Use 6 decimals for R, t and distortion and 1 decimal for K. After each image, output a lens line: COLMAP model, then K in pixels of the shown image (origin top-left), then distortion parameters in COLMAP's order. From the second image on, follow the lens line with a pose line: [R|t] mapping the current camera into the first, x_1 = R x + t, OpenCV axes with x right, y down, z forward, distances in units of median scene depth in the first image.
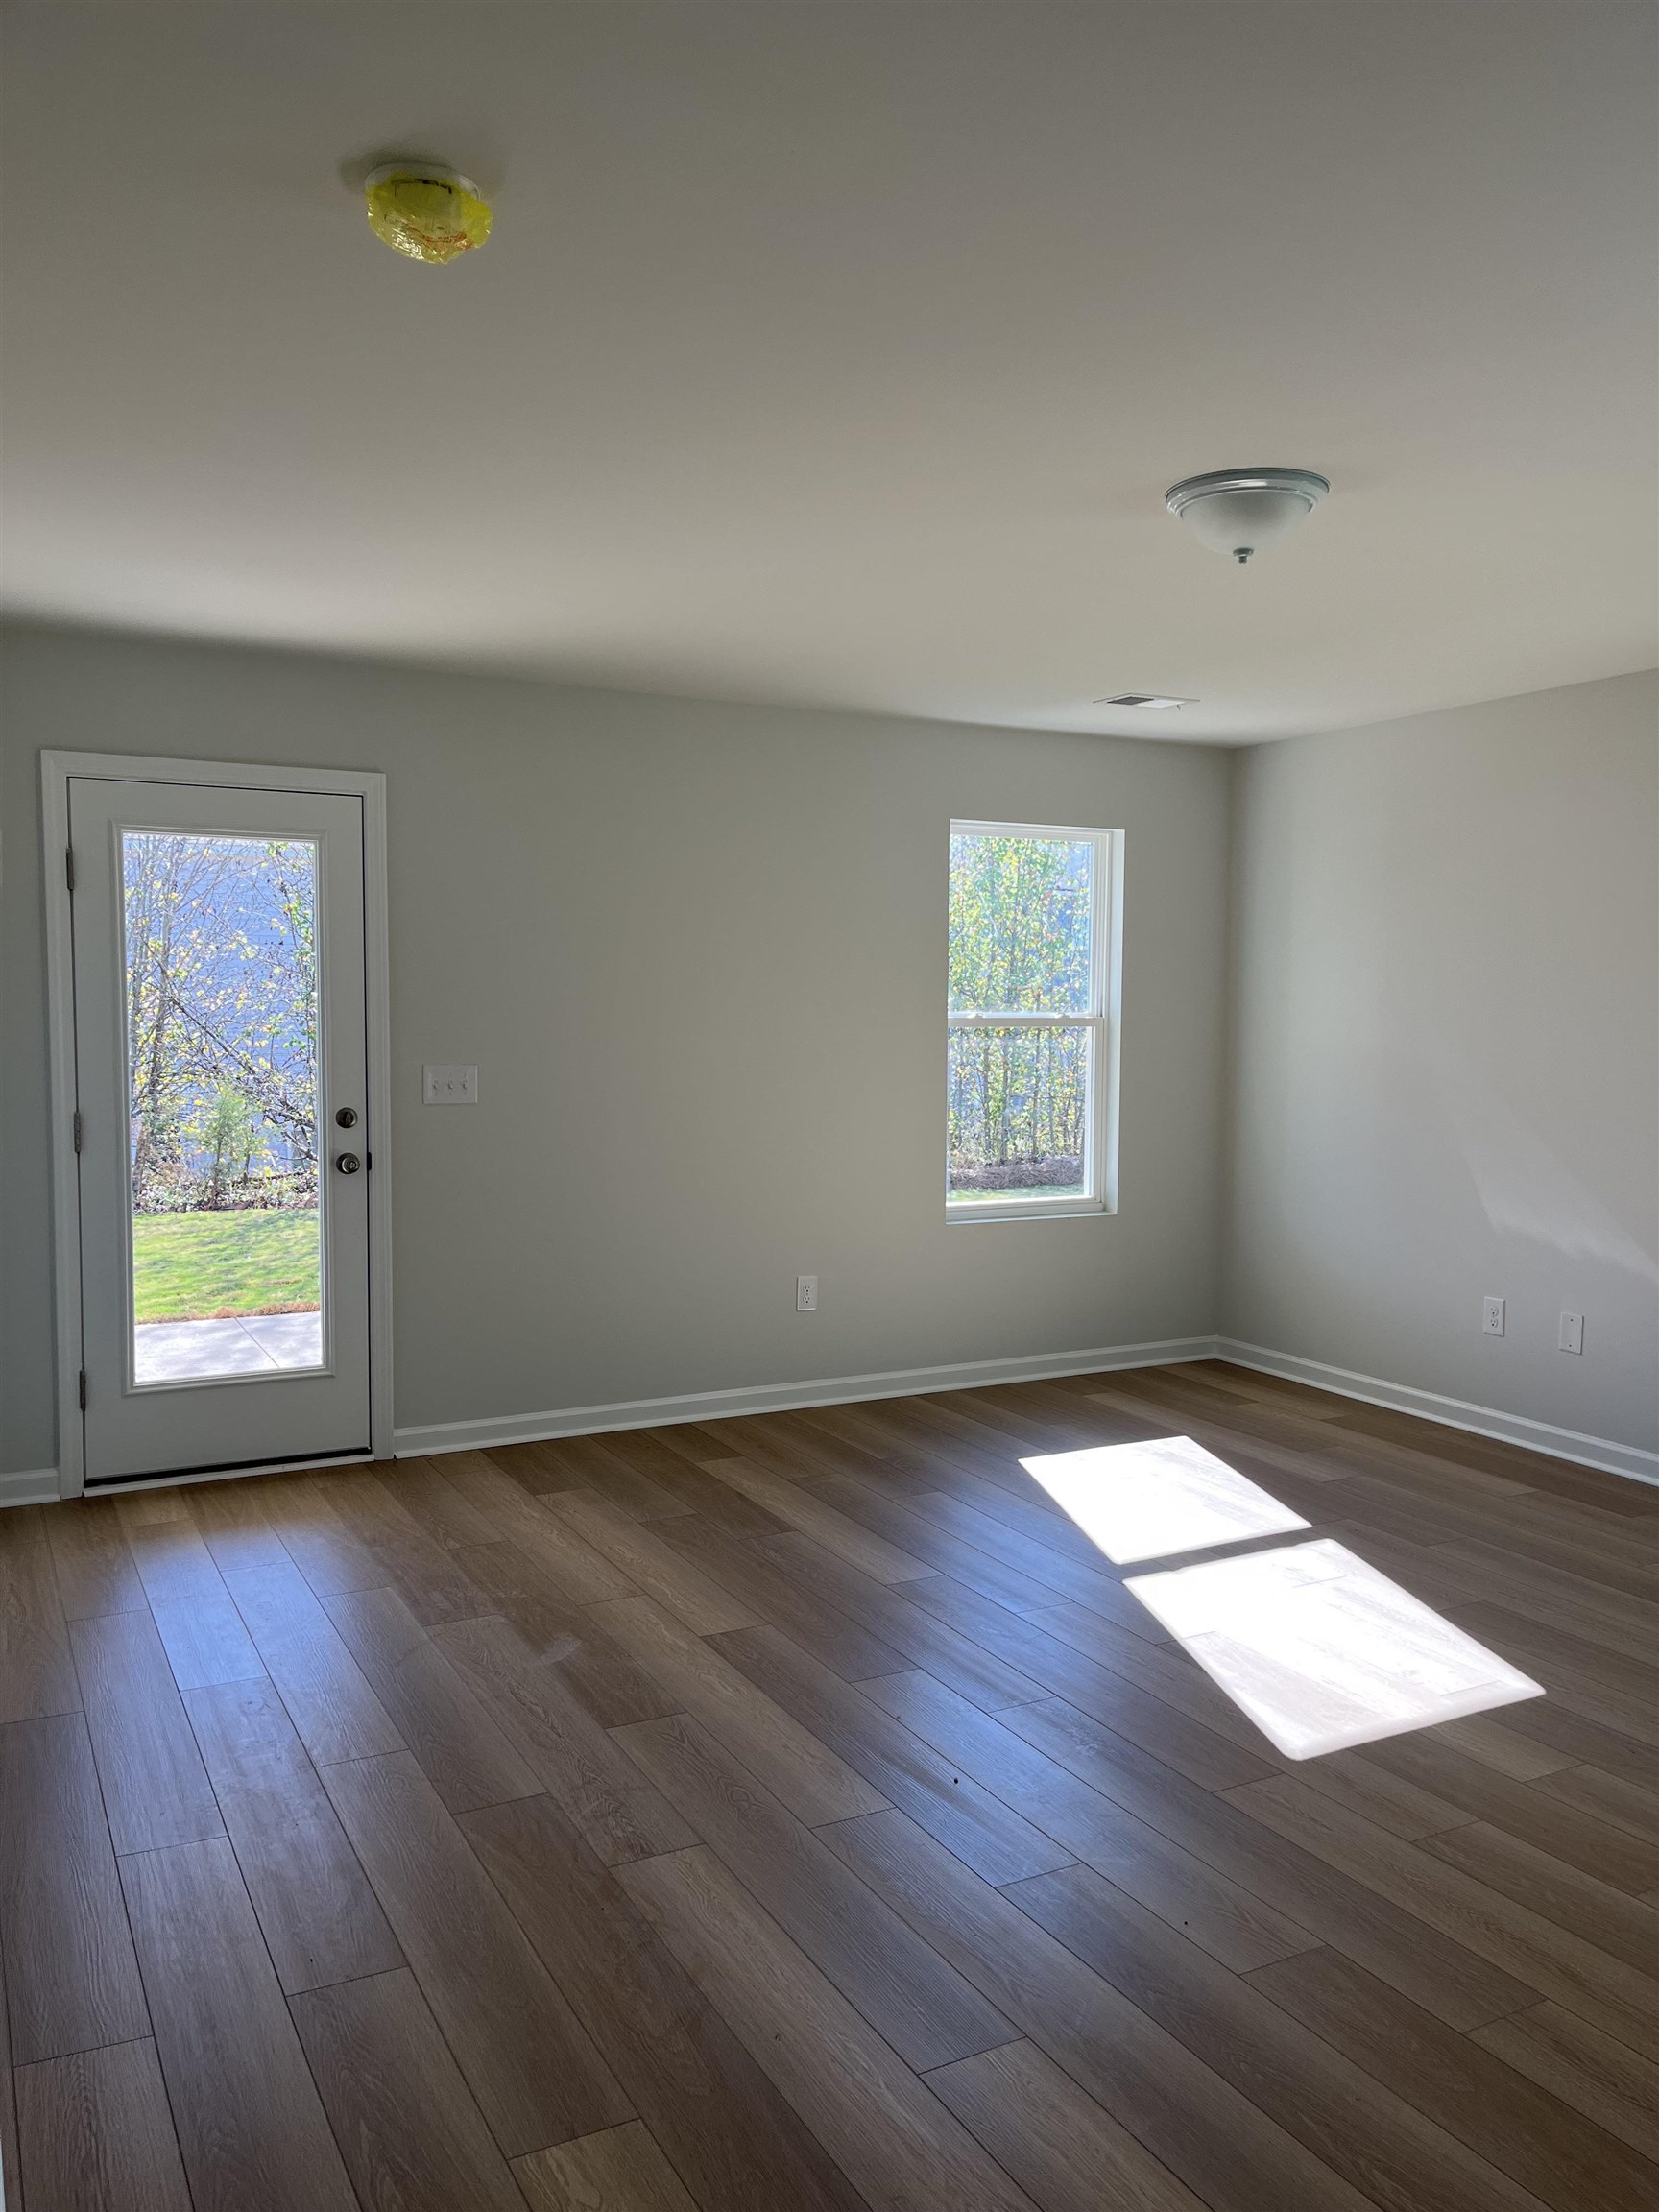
lens RADIAL K [[1675.1, 0, 839.2], [0, 1675.1, 1113.7], [0, 0, 1]] dist [0.060600, -0.118126]
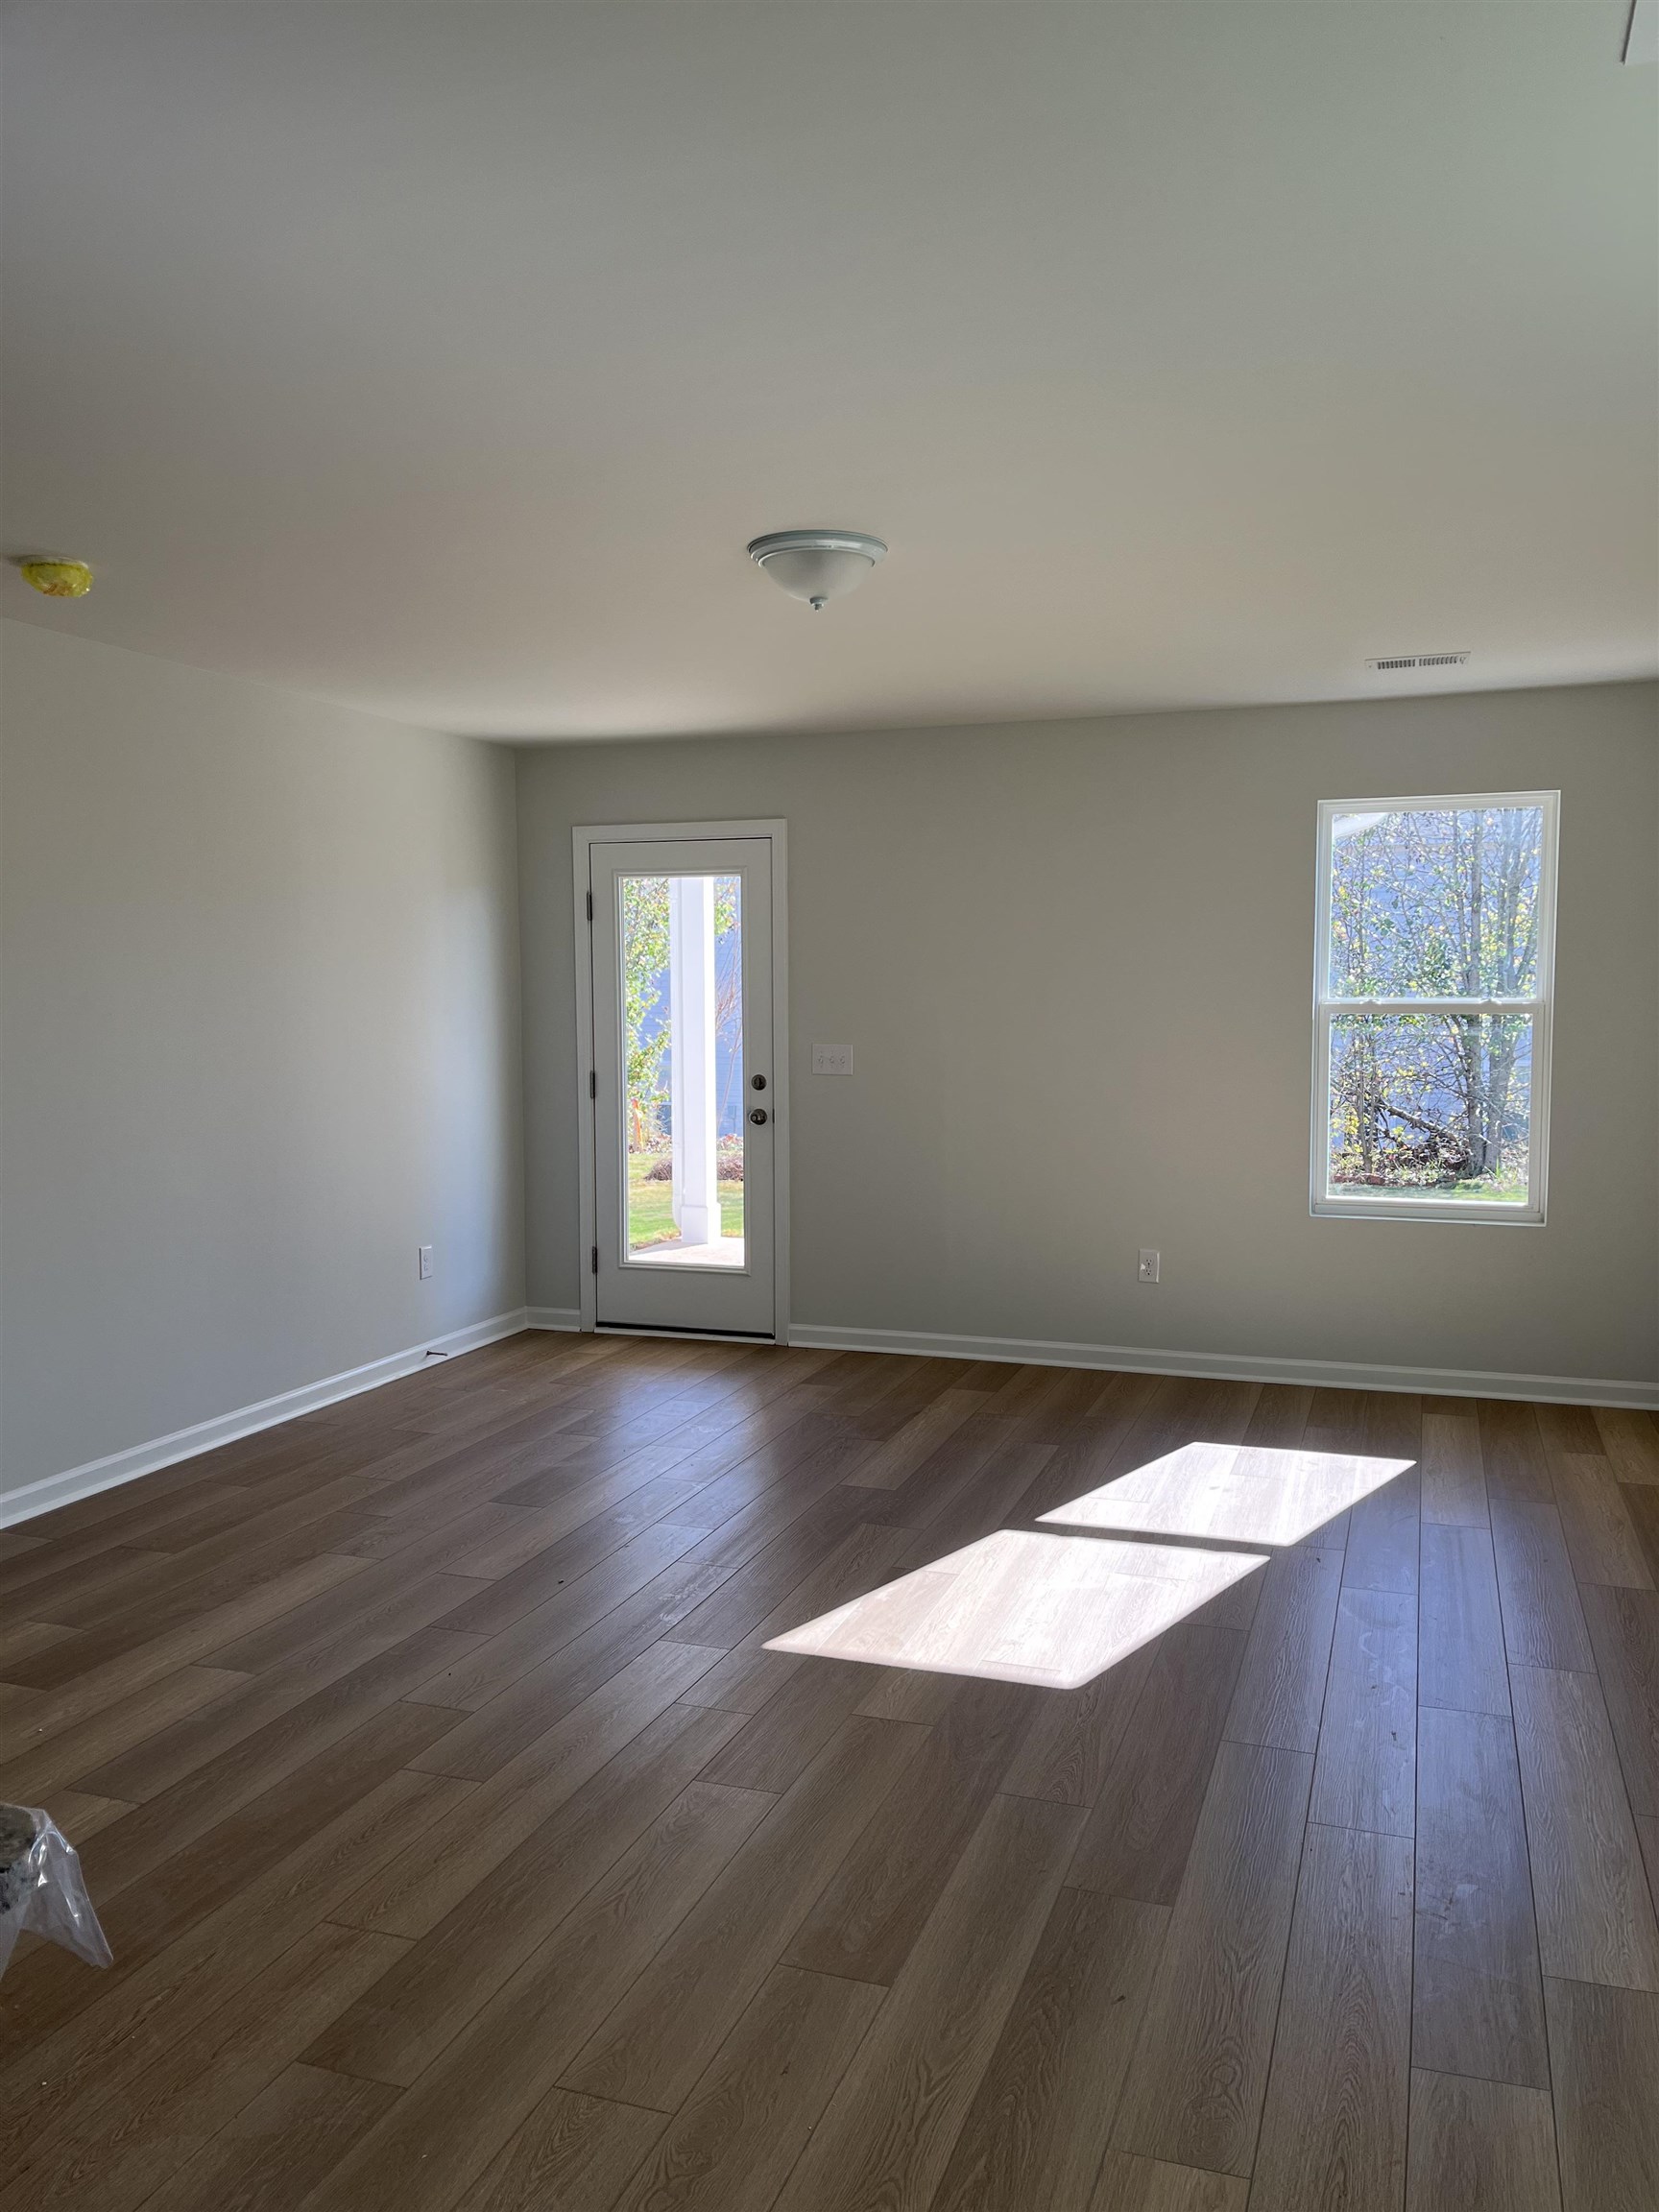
lens RADIAL K [[1675.1, 0, 839.2], [0, 1675.1, 1113.7], [0, 0, 1]] dist [0.060600, -0.118126]
pose [[0.670143, 0.046434, -0.740779, 0.734843], [-0.039905, 0.998852, 0.026511, -0.010411], [0.741159, 0.011795, 0.671226, 0.164831]]
